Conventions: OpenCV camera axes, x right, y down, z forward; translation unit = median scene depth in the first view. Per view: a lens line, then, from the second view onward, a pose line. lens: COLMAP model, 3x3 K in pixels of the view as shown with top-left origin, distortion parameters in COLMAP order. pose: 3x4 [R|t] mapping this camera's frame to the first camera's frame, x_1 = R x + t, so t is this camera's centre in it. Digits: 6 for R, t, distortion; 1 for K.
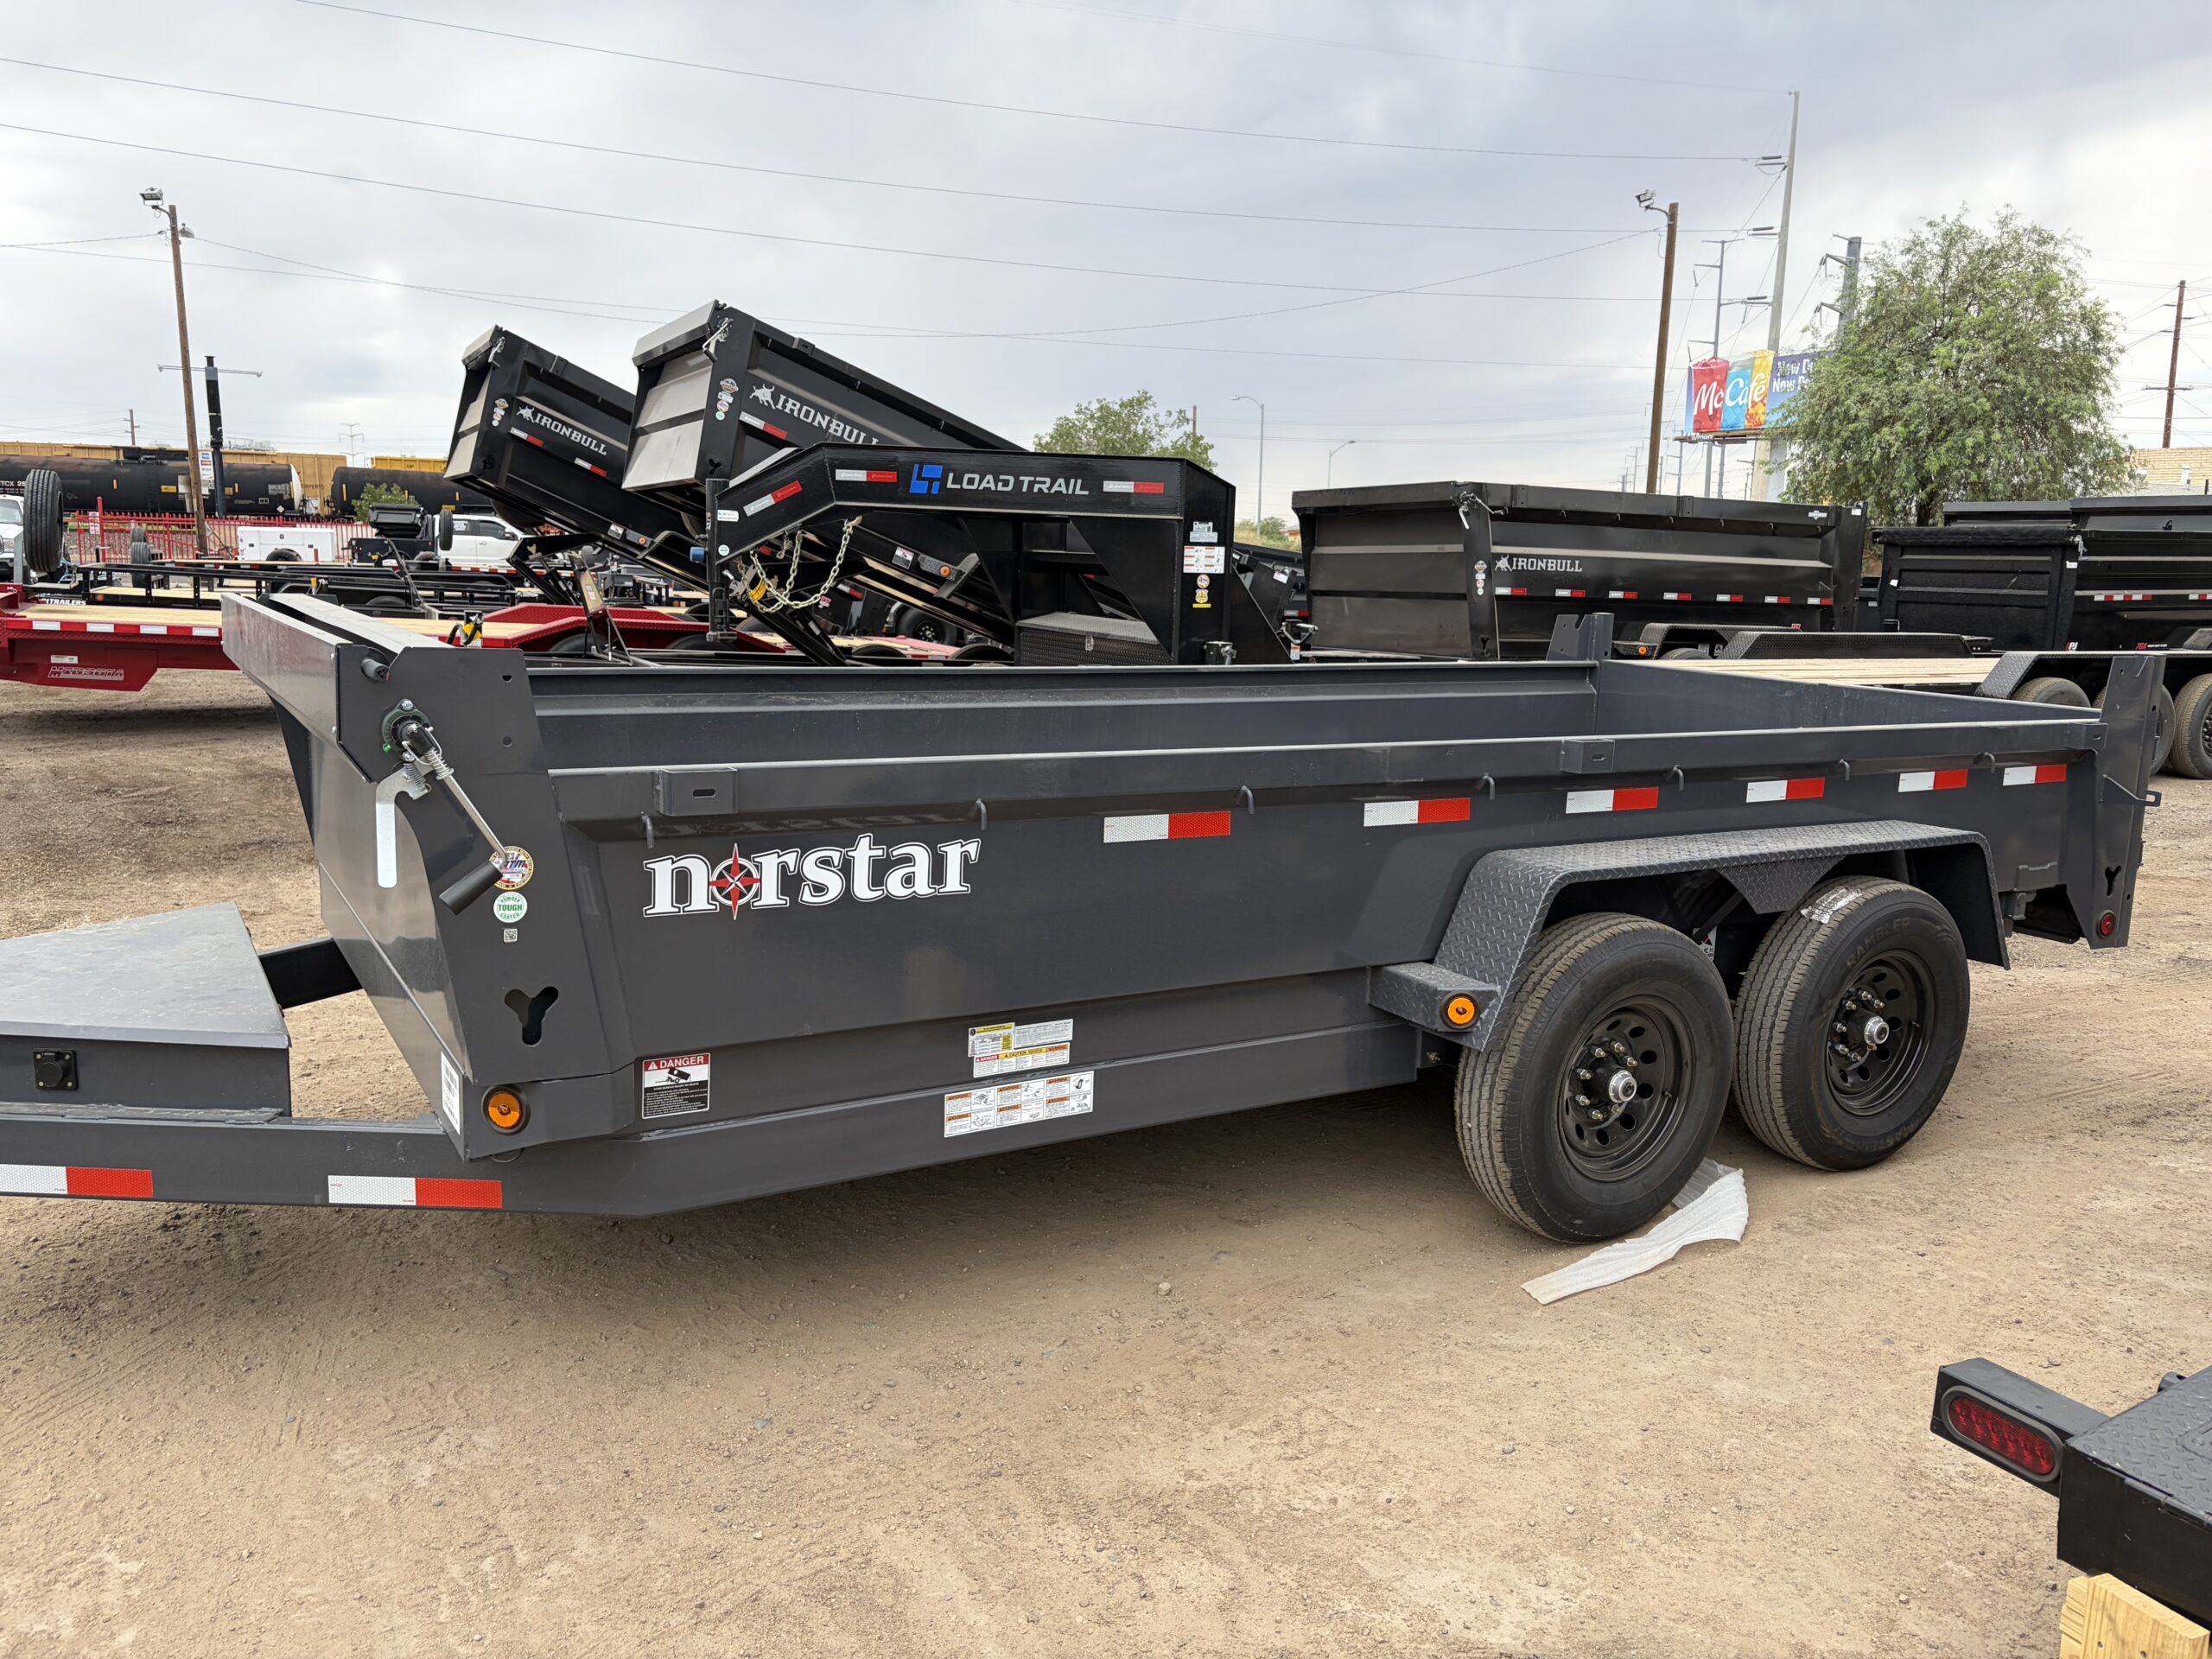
lens RADIAL K [[1688.9, 0, 1118.7], [0, 1688.9, 815.4], [0, 0, 1]] dist [0.063024, -0.072648]
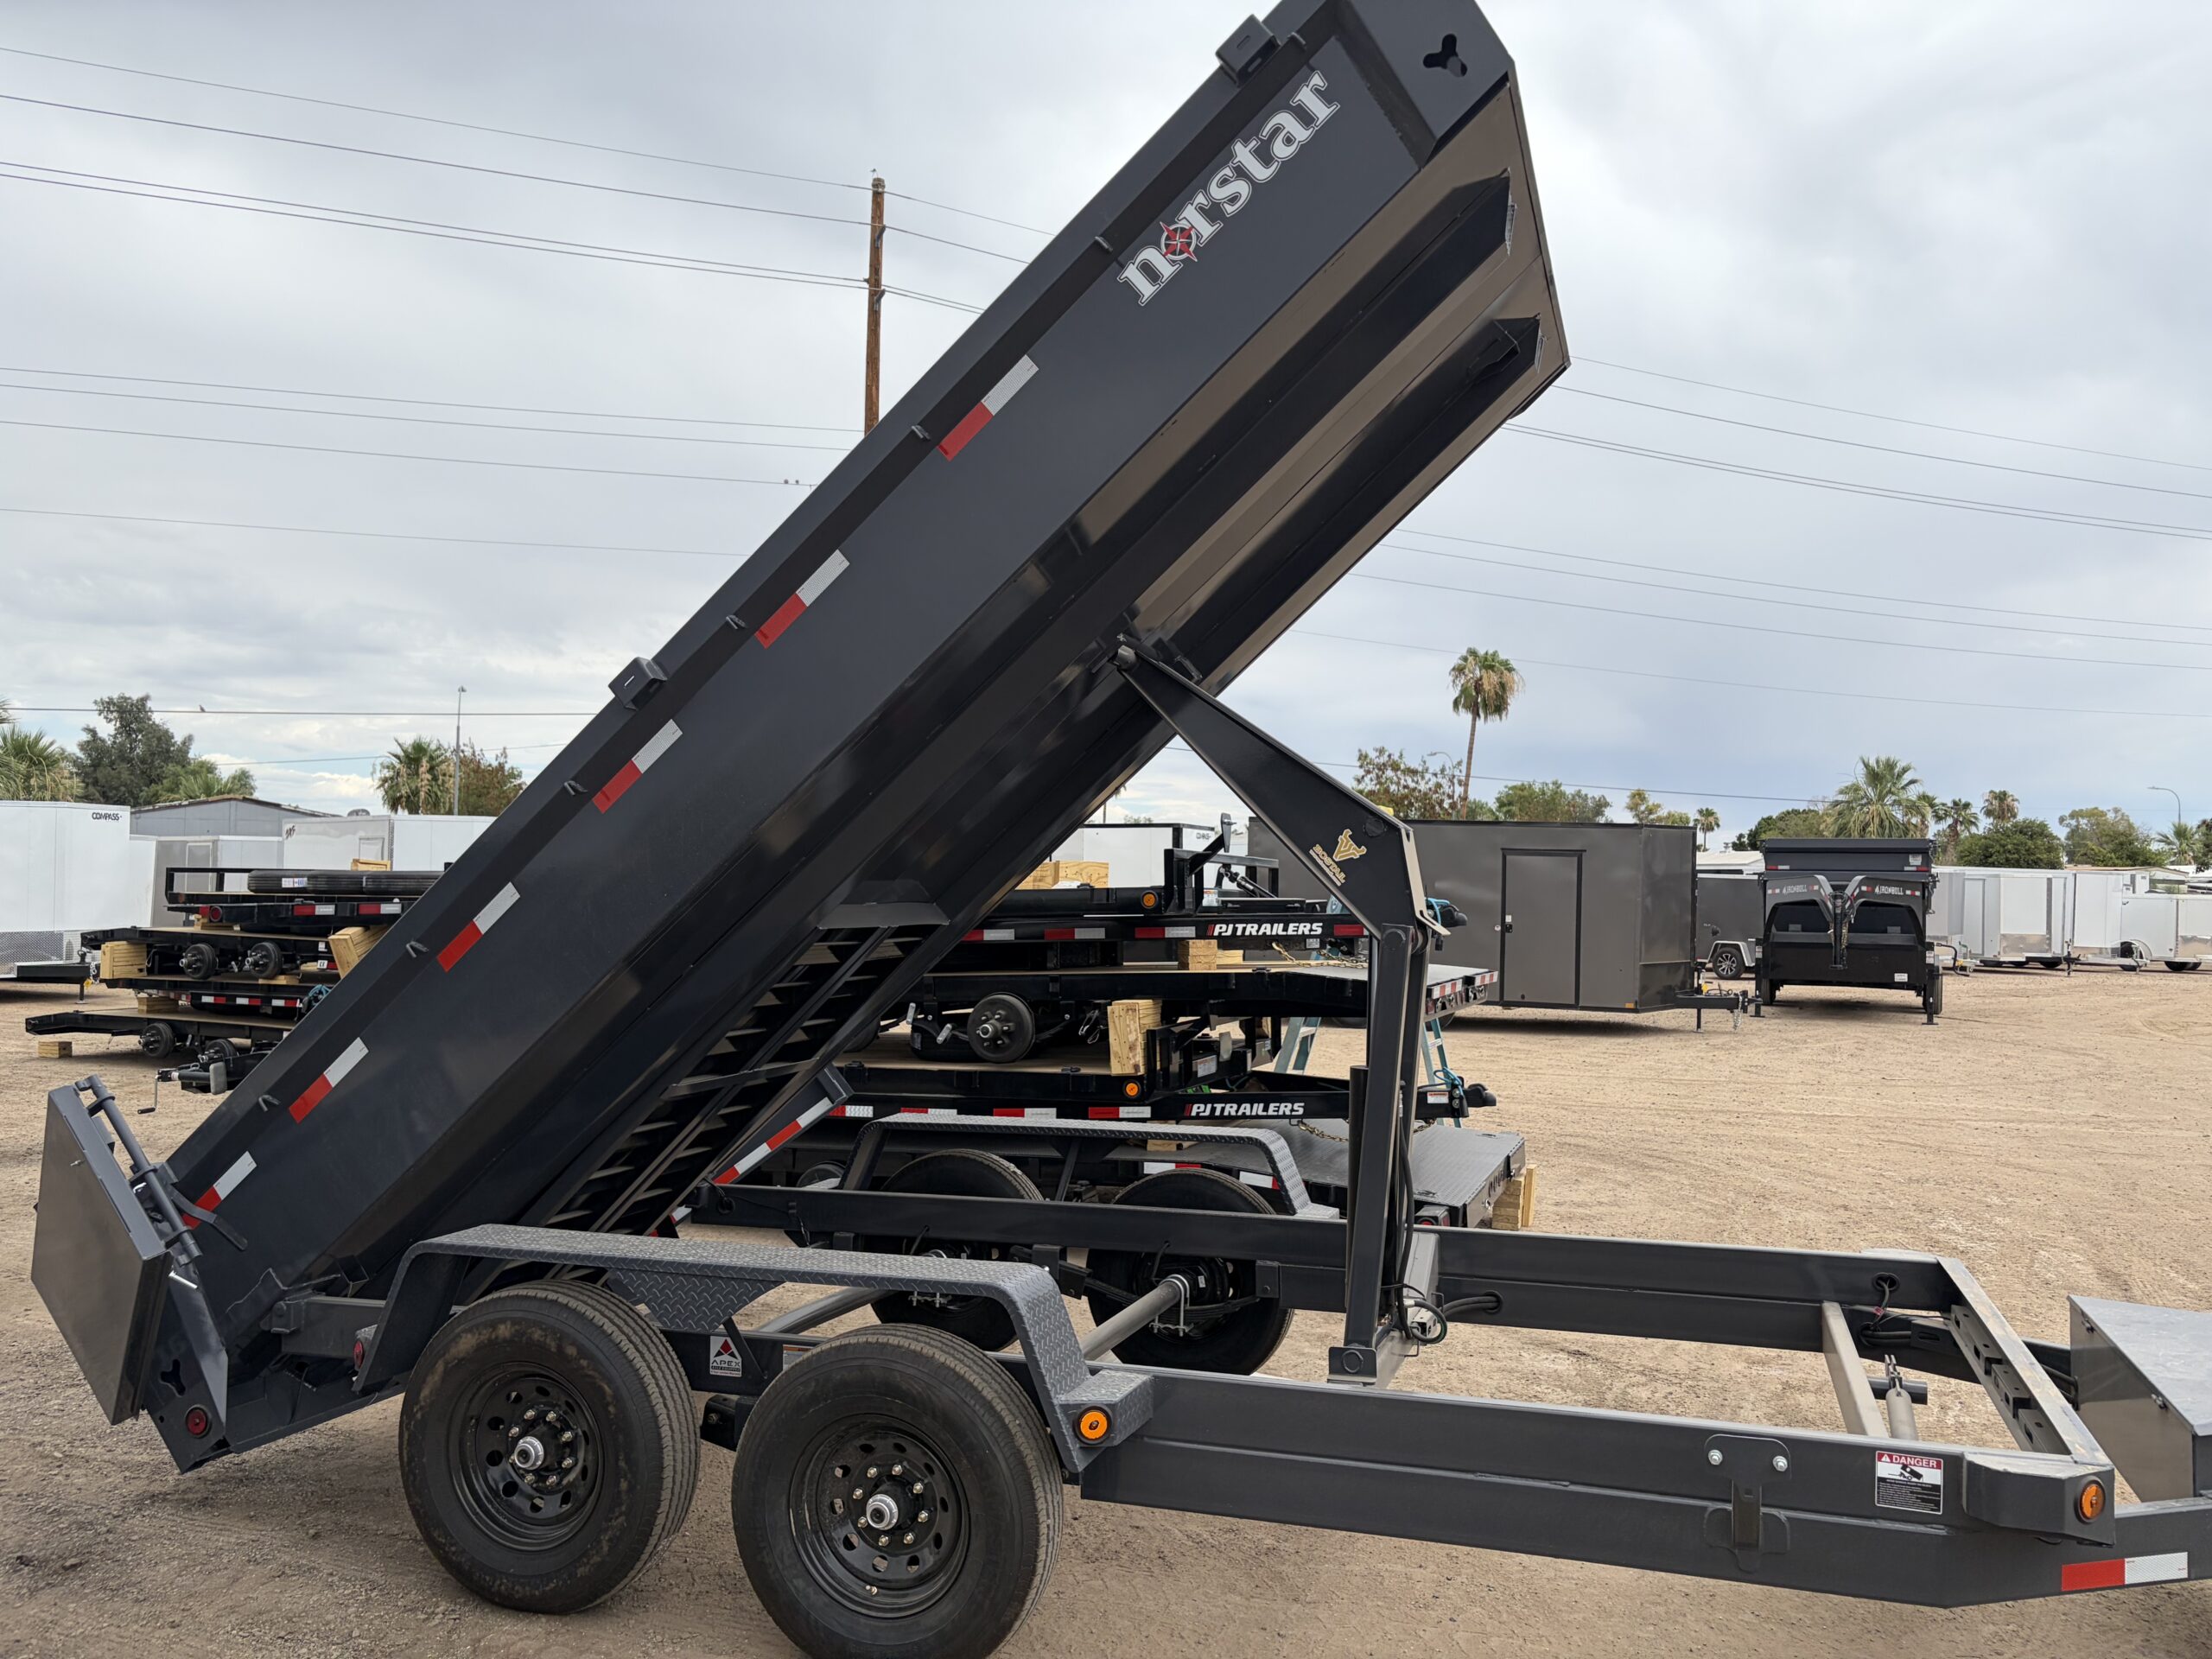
lens RADIAL K [[1675.4, 0, 1121.9], [0, 1675.4, 844.0], [0, 0, 1]] dist [0.060762, -0.080133]
pose [[-0.647587, -0.010138, 0.761924, -0.355904], [0.096008, 0.990857, 0.094785, -0.164344], [-0.755919, 0.134532, -0.640693, 0.841799]]
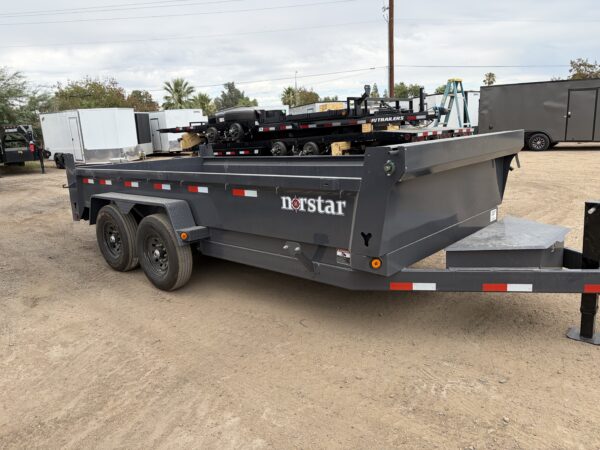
lens RADIAL K [[453.9, 0, 297.3], [0, 453.9, 222.7], [0, 0, 1]] dist [0.062396, -0.070946]
pose [[-0.285121, -0.208967, 0.935435, -0.503481], [0.196175, 0.942563, 0.270354, -0.107026], [-0.938201, 0.260593, -0.227750, 0.611215]]
